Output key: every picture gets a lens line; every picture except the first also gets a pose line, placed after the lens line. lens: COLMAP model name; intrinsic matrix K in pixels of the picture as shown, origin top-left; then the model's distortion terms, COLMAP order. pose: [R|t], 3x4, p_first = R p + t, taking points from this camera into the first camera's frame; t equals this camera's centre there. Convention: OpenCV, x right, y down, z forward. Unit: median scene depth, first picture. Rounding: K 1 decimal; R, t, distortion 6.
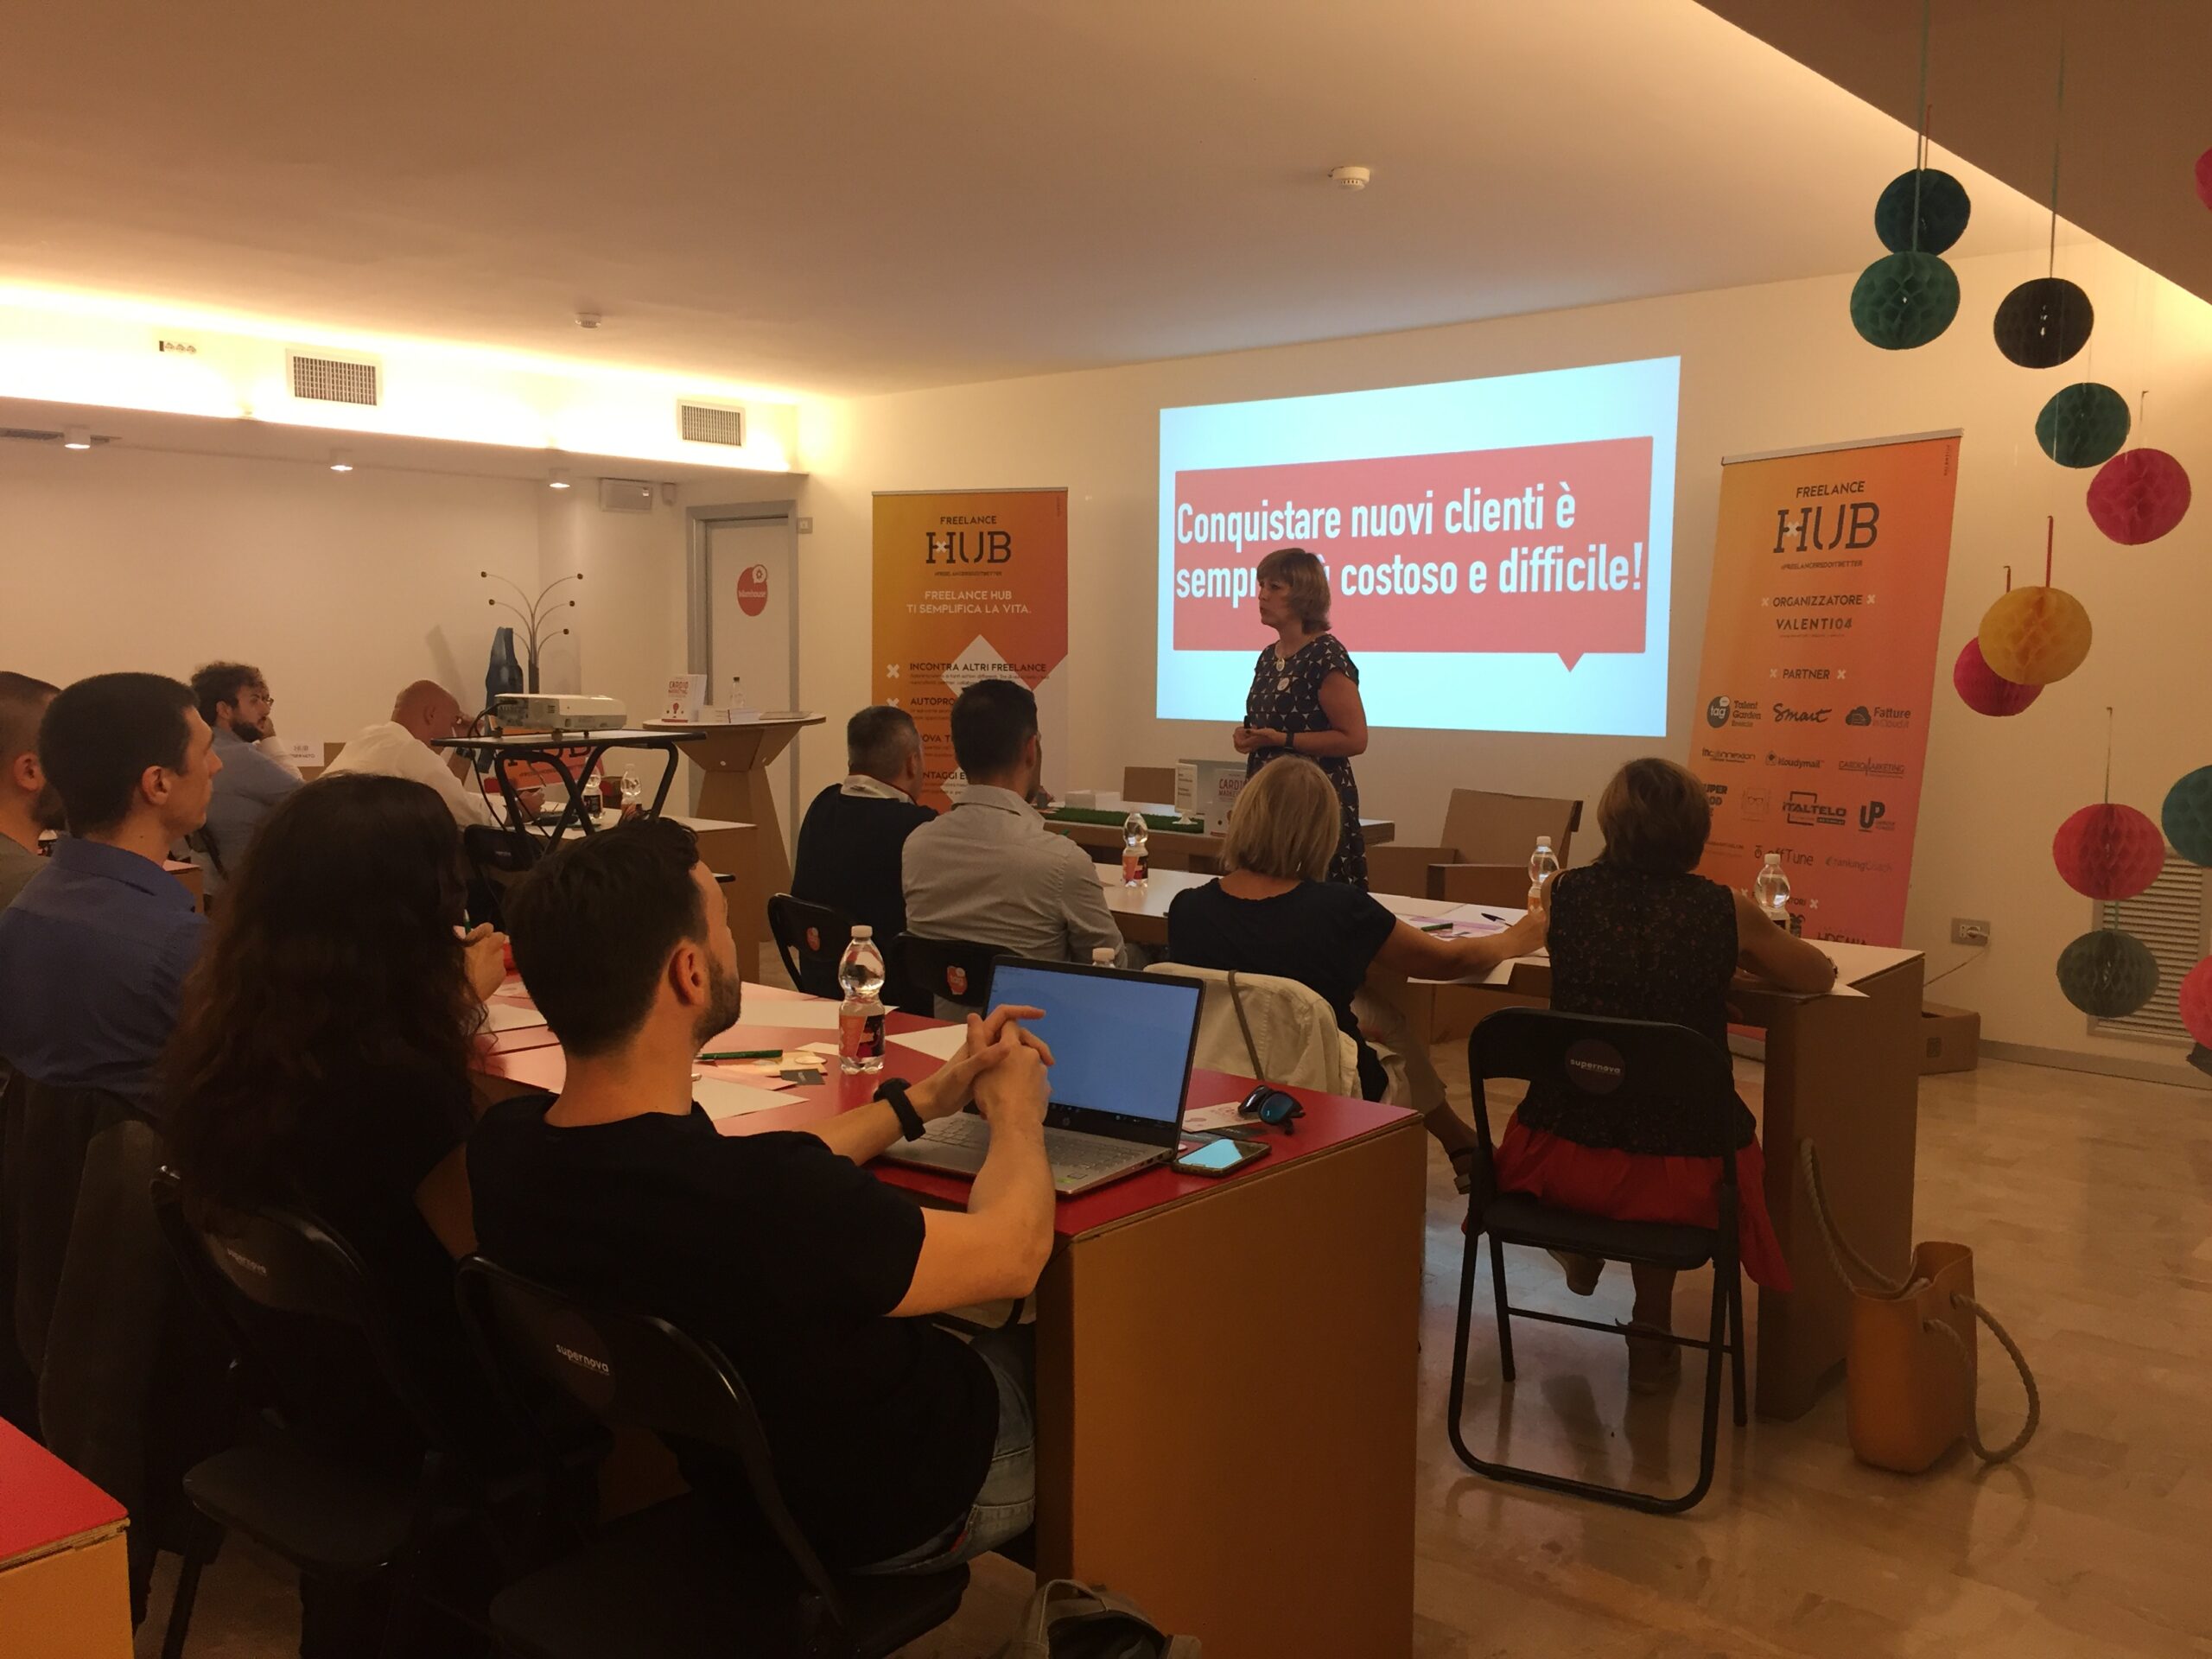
lens RADIAL K [[1893.6, 0, 1103.6], [0, 1893.6, 822.5], [0, 0, 1]] dist [0.089702, -0.123718]
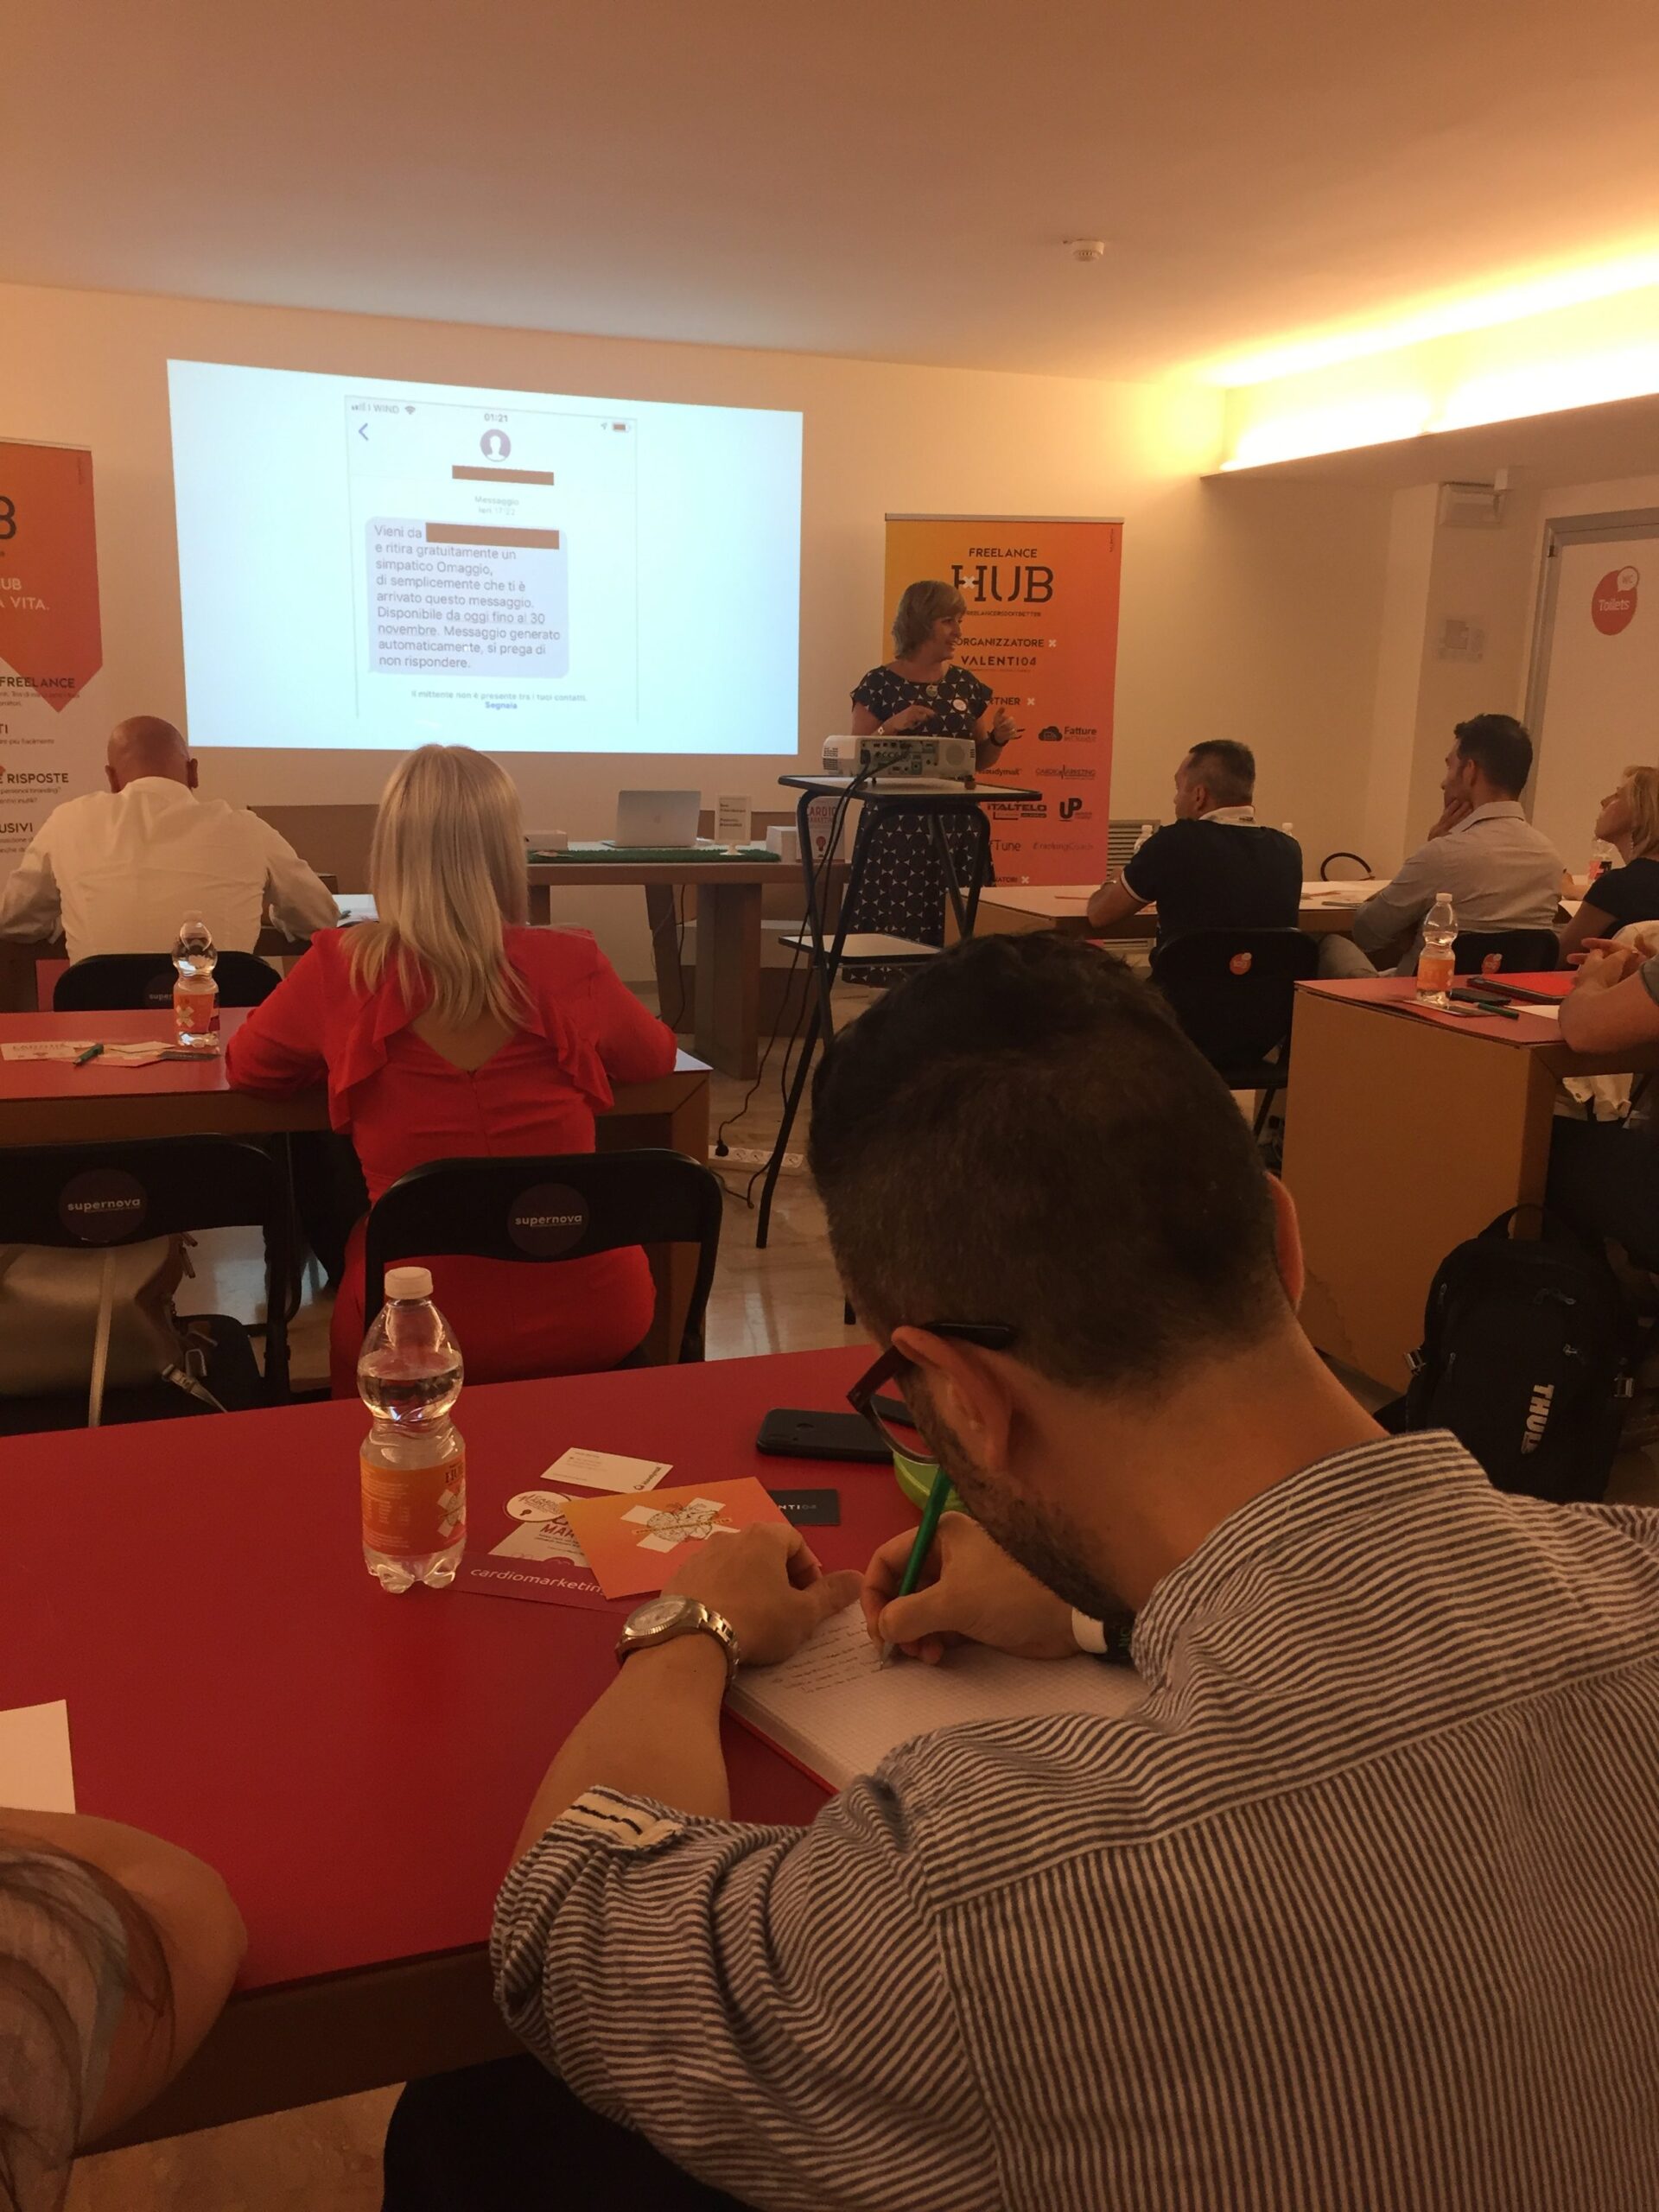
lens RADIAL K [[1893.6, 0, 840.0], [0, 1893.6, 1098.9], [0, 0, 1]] dist [0.089702, -0.123718]
pose [[0.473524, -0.183422, 0.861470, -0.682331], [0.062064, 0.982593, 0.175096, -0.037113], [-0.878592, -0.029446, 0.476665, 0.392404]]
